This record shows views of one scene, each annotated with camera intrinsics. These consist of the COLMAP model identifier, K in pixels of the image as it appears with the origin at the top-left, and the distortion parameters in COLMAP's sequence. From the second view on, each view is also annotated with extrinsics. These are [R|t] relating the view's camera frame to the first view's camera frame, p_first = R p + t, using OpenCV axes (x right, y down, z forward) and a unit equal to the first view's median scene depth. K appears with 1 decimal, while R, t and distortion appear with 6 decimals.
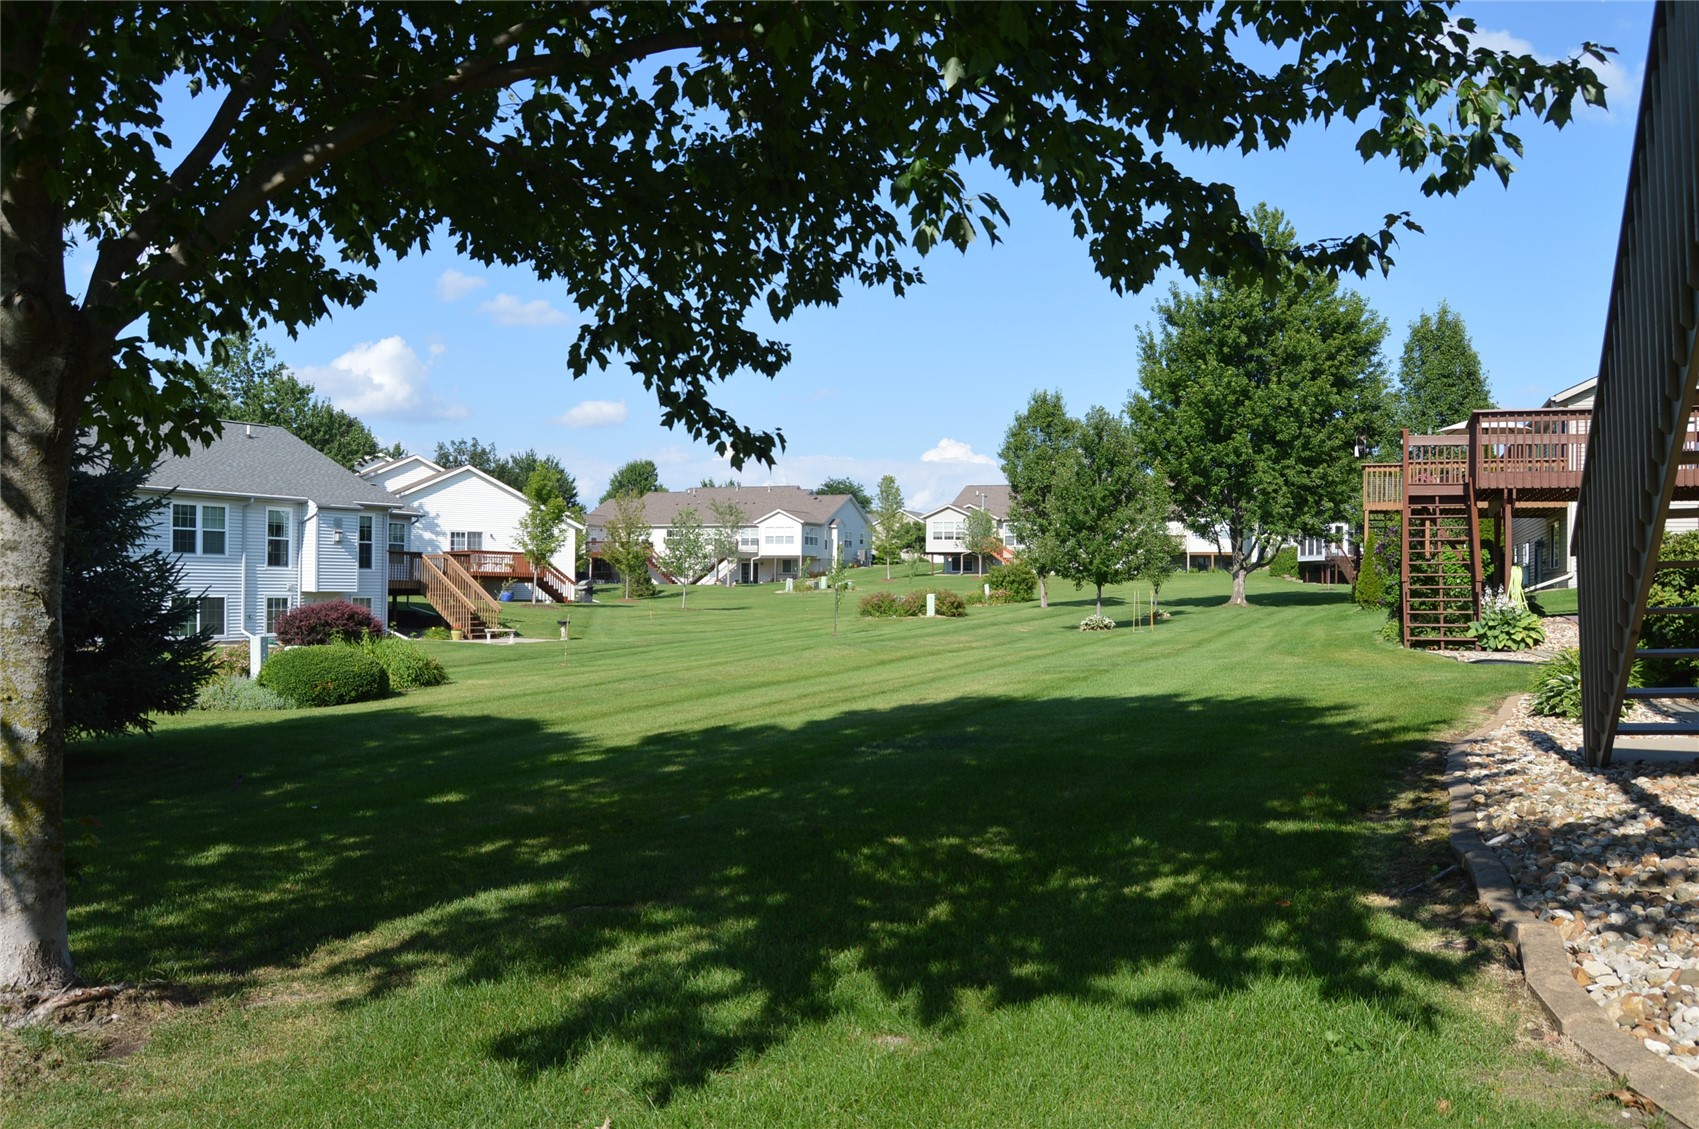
lens RADIAL K [[1353.4, 0, 842.7], [0, 1353.4, 583.0], [0, 0, 1]] dist [-0.097451, 0.040721]
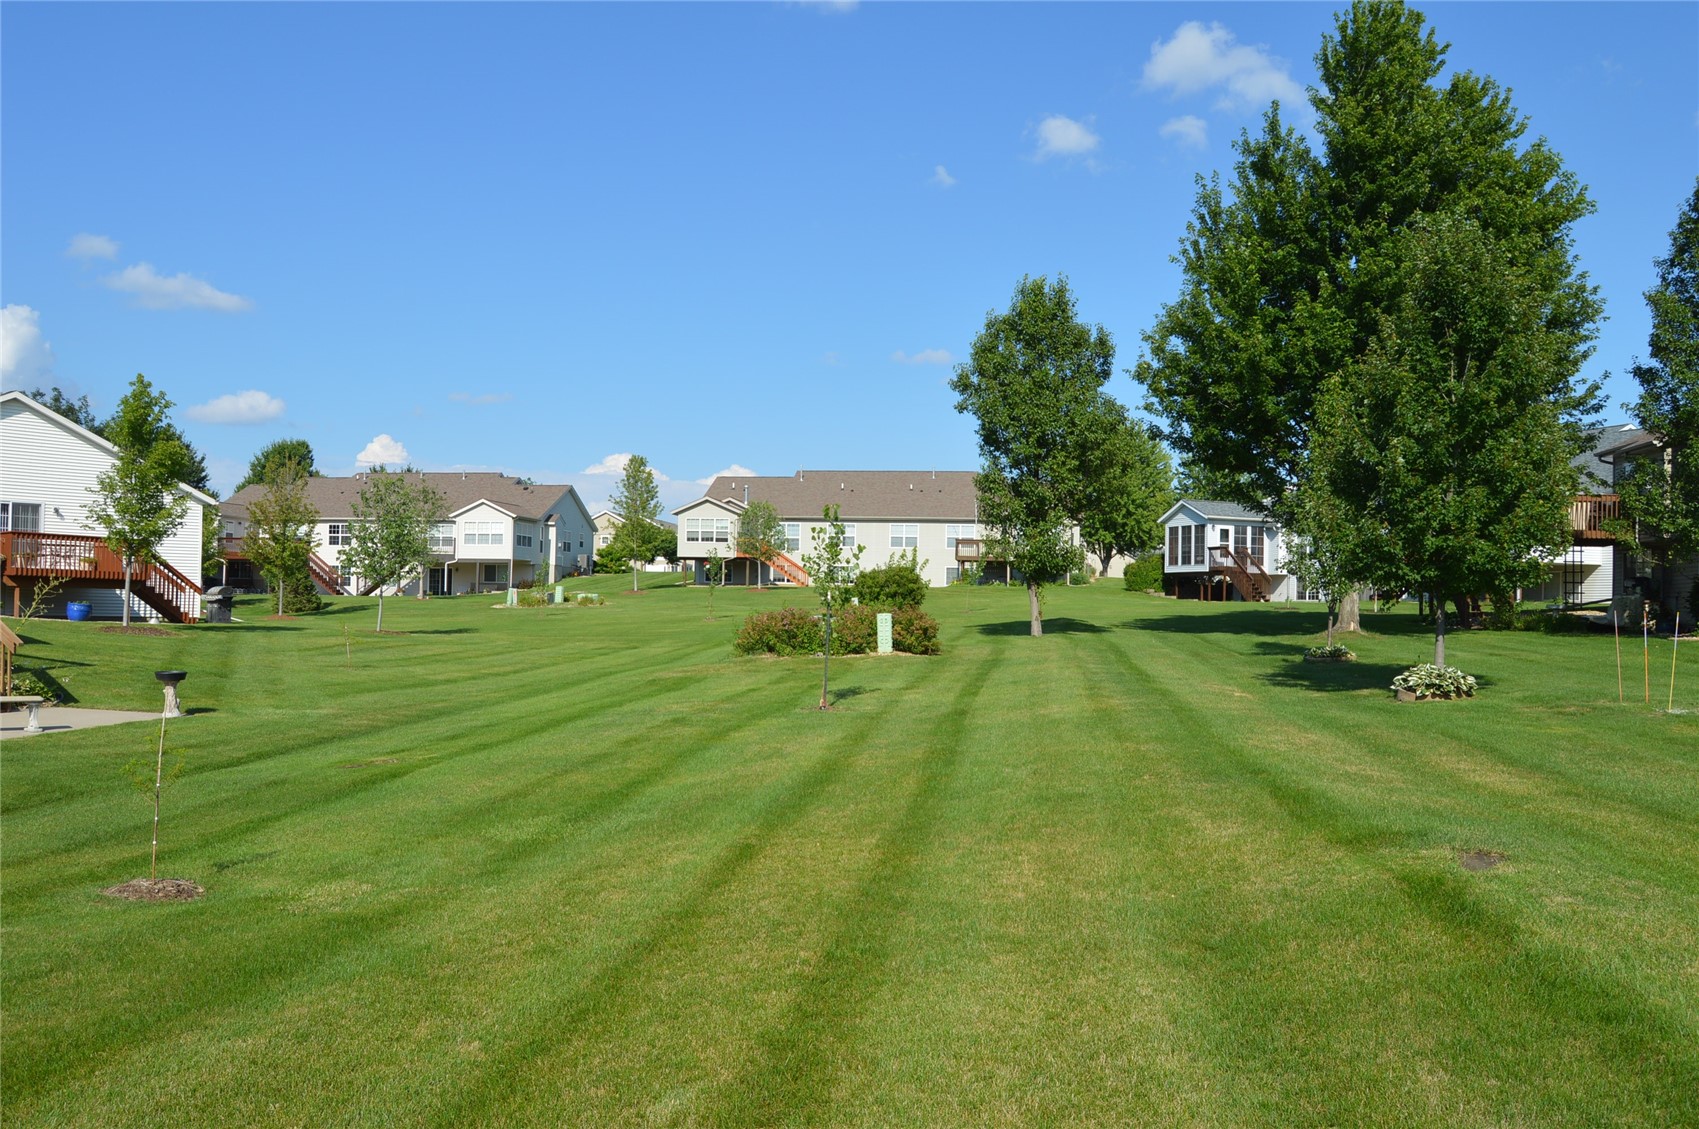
lens RADIAL K [[1353.4, 0, 842.7], [0, 1353.4, 583.0], [0, 0, 1]] dist [-0.097451, 0.040721]
pose [[0.967908, 0.010299, 0.251092, -0.089909], [-0.007461, 0.999897, -0.012252, 0.002535], [-0.251193, 0.009985, 0.967886, 0.456688]]
